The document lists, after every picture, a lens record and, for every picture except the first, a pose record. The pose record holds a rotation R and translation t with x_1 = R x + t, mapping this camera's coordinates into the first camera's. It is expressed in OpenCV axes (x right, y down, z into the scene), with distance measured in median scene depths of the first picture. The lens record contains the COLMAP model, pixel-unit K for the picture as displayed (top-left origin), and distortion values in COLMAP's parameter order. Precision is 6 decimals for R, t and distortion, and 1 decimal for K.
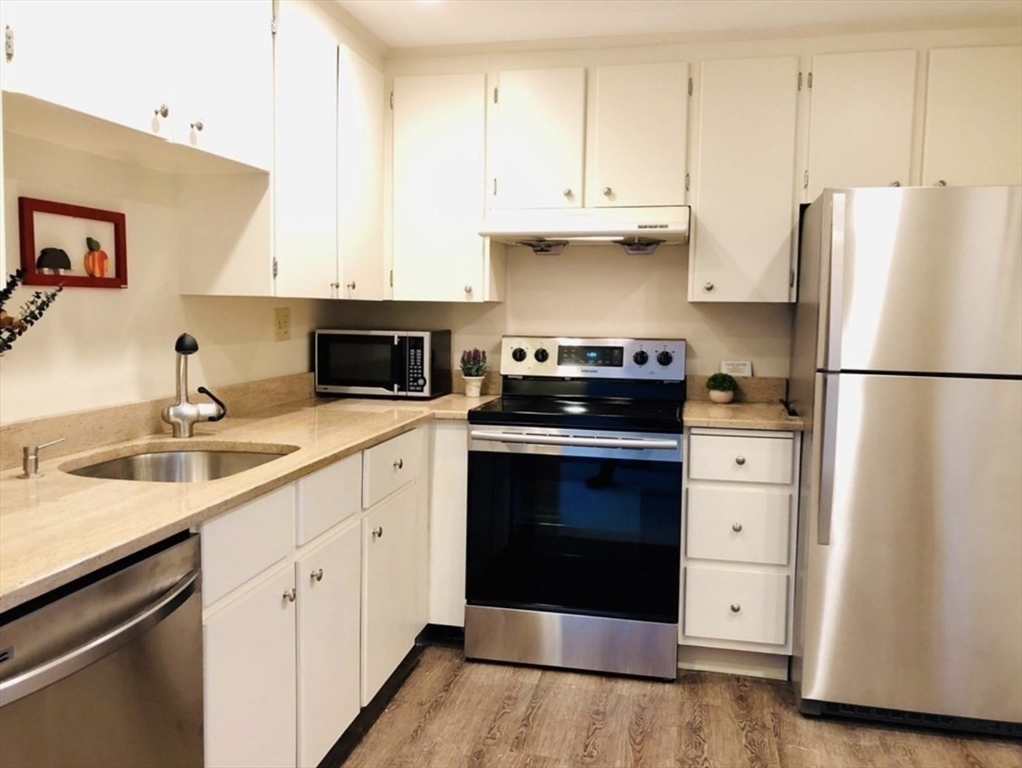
lens RADIAL K [[850.9, 0, 493.6], [0, 850.9, 363.8], [0, 0, 1]] dist [0.049193, -0.073005]
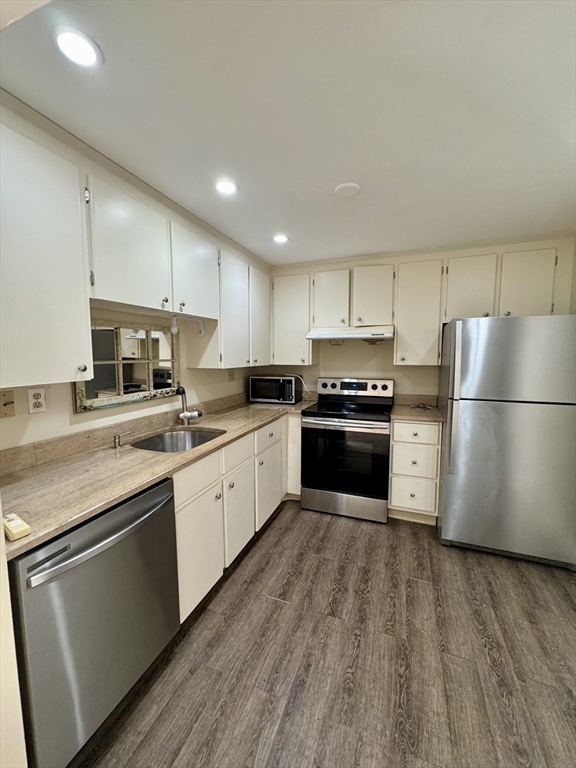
lens RADIAL K [[307.6, 0, 286.3], [0, 307.6, 382.8], [0, 0, 1]] dist [-0.003452, -0.000594]
pose [[0.989711, -0.004576, -0.143010, 0.057703], [0.008171, 0.999665, 0.024562, -0.050705], [0.142850, -0.025477, 0.989416, 0.111670]]
